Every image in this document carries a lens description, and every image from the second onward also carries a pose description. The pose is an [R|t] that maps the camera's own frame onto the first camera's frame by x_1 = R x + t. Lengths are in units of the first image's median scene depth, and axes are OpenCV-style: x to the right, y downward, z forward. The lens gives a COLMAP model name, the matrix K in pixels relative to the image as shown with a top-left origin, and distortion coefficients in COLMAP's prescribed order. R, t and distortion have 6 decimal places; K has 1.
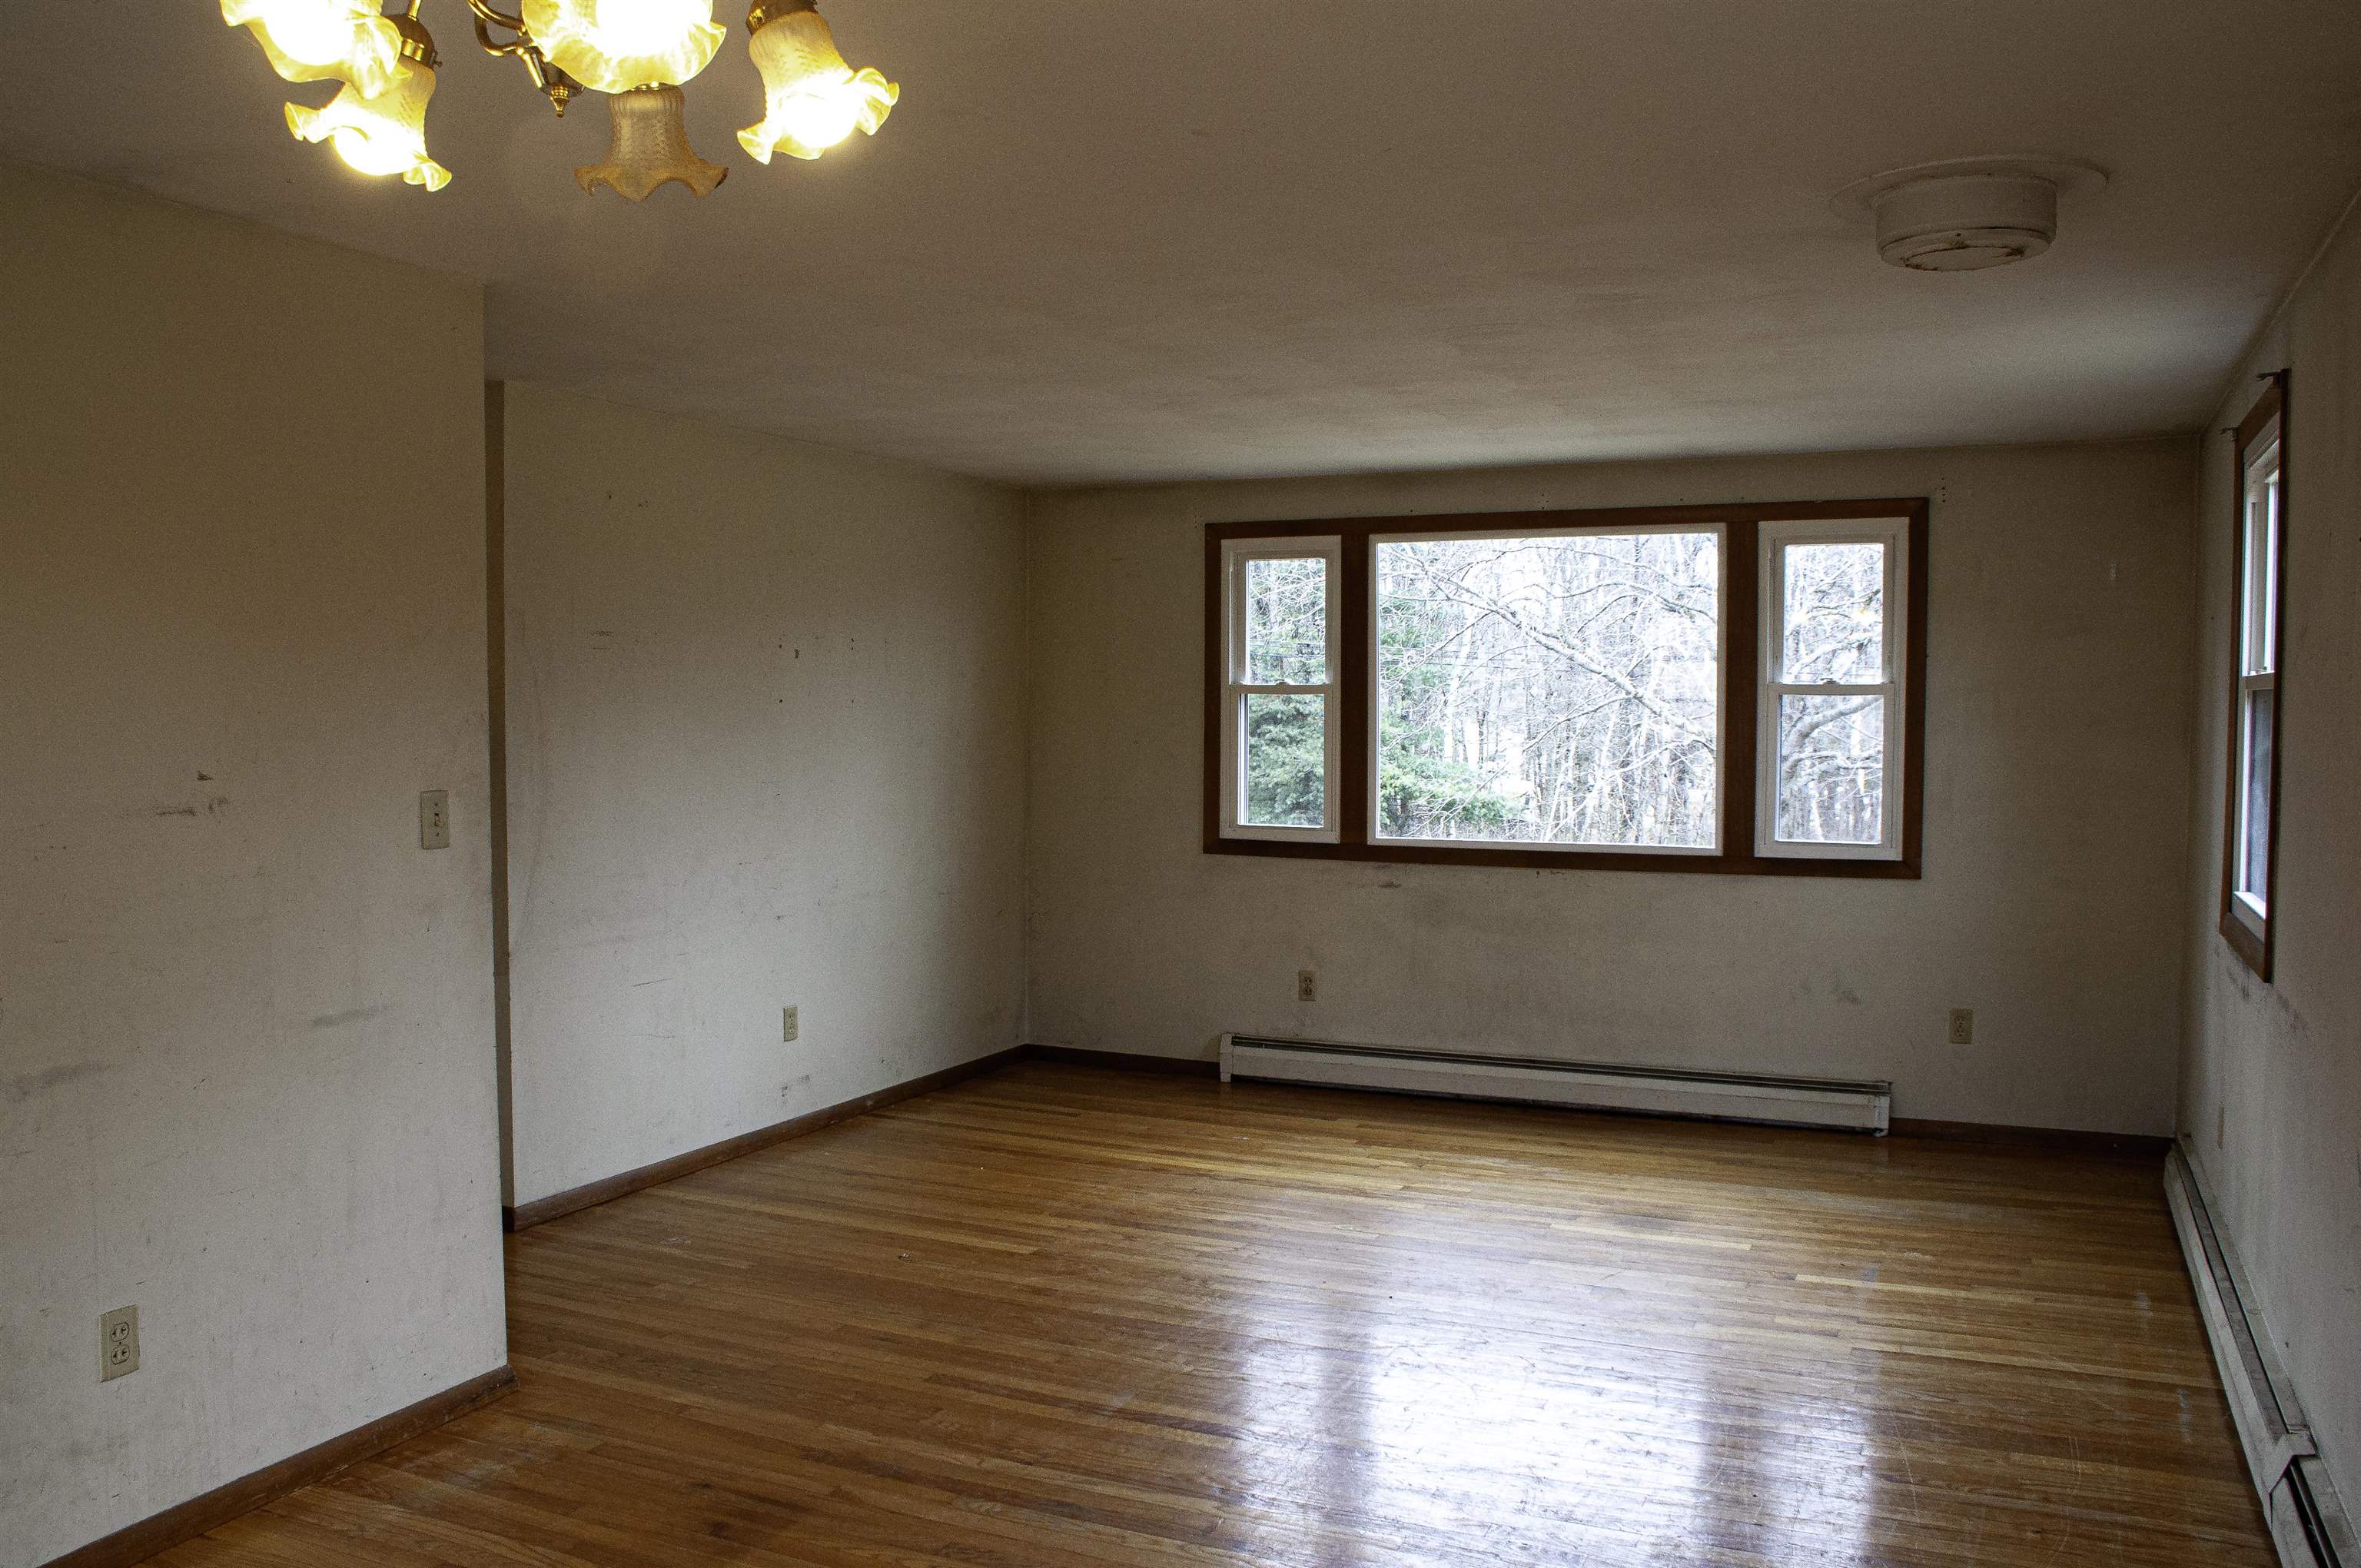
lens RADIAL K [[1875.1, 0, 1180.5], [0, 1875.1, 784.0], [0, 0, 1]] dist [-0.073304, 0.000198]
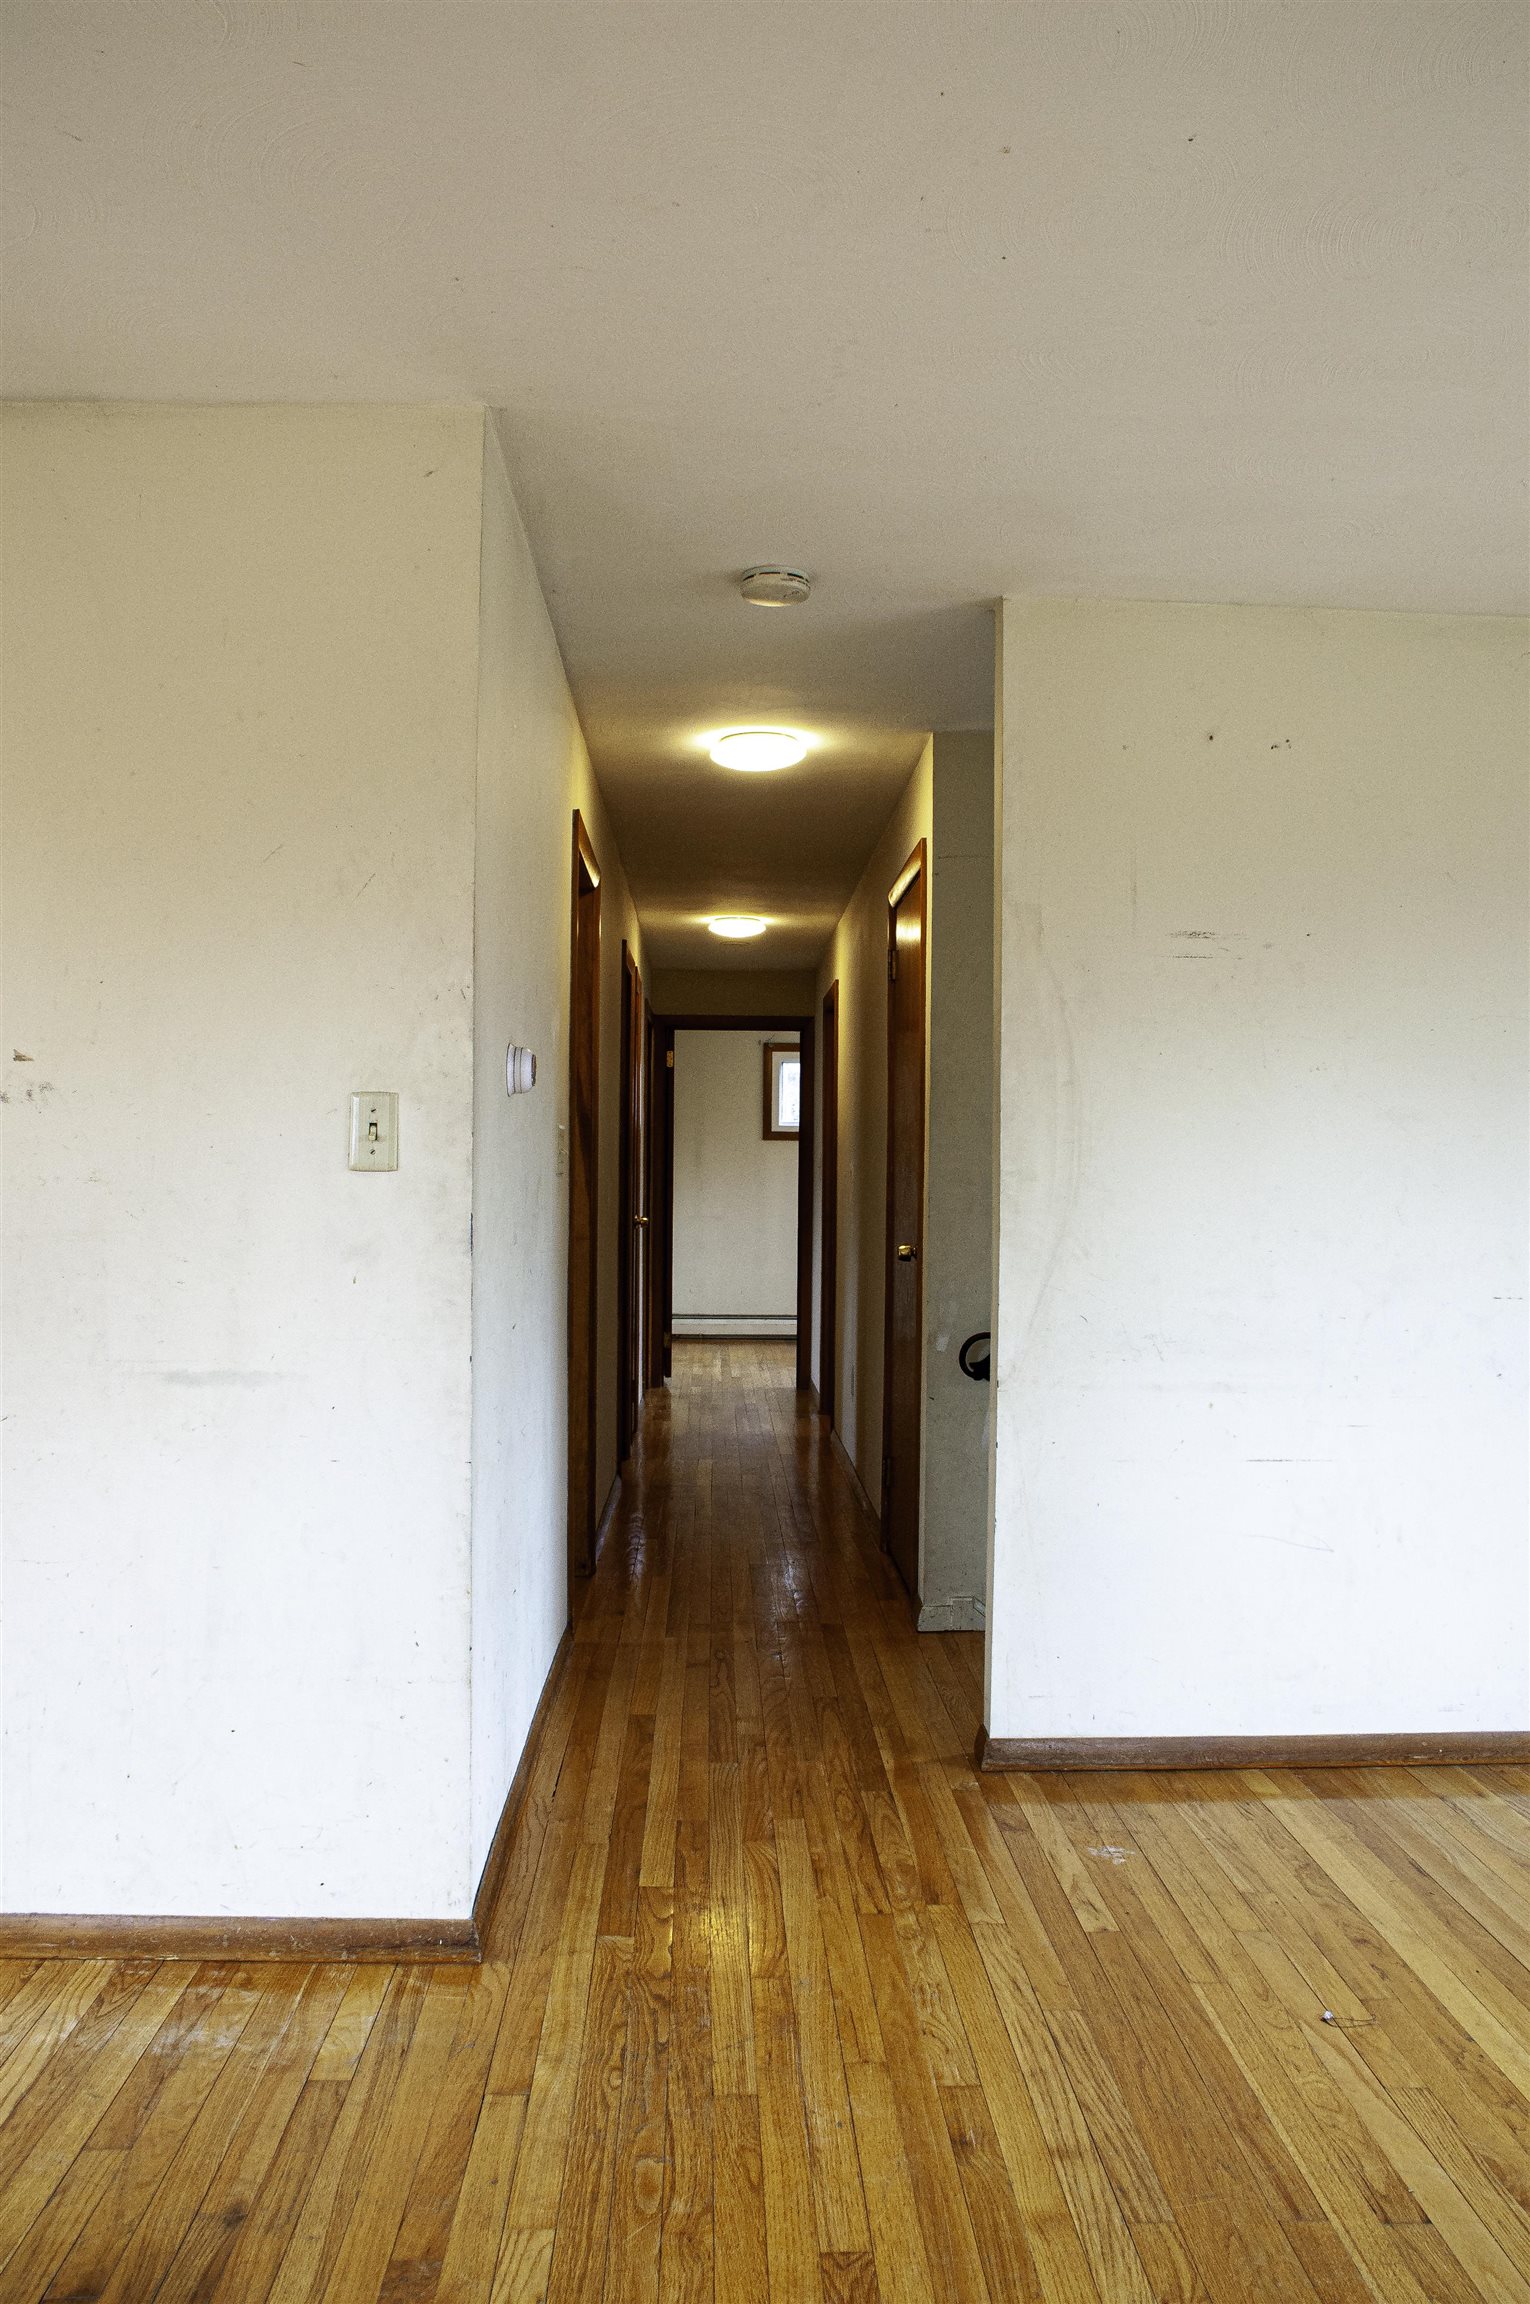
lens RADIAL K [[1829.8, 0, 765.0], [0, 1829.8, 1152.0], [0, 0, 1]] dist [-0.073304, 0.000198]
pose [[0.449286, -0.006689, -0.893363, 0.316066], [-0.052263, 0.998063, -0.033757, 0.043542], [0.891858, 0.061856, 0.448066, 0.819755]]
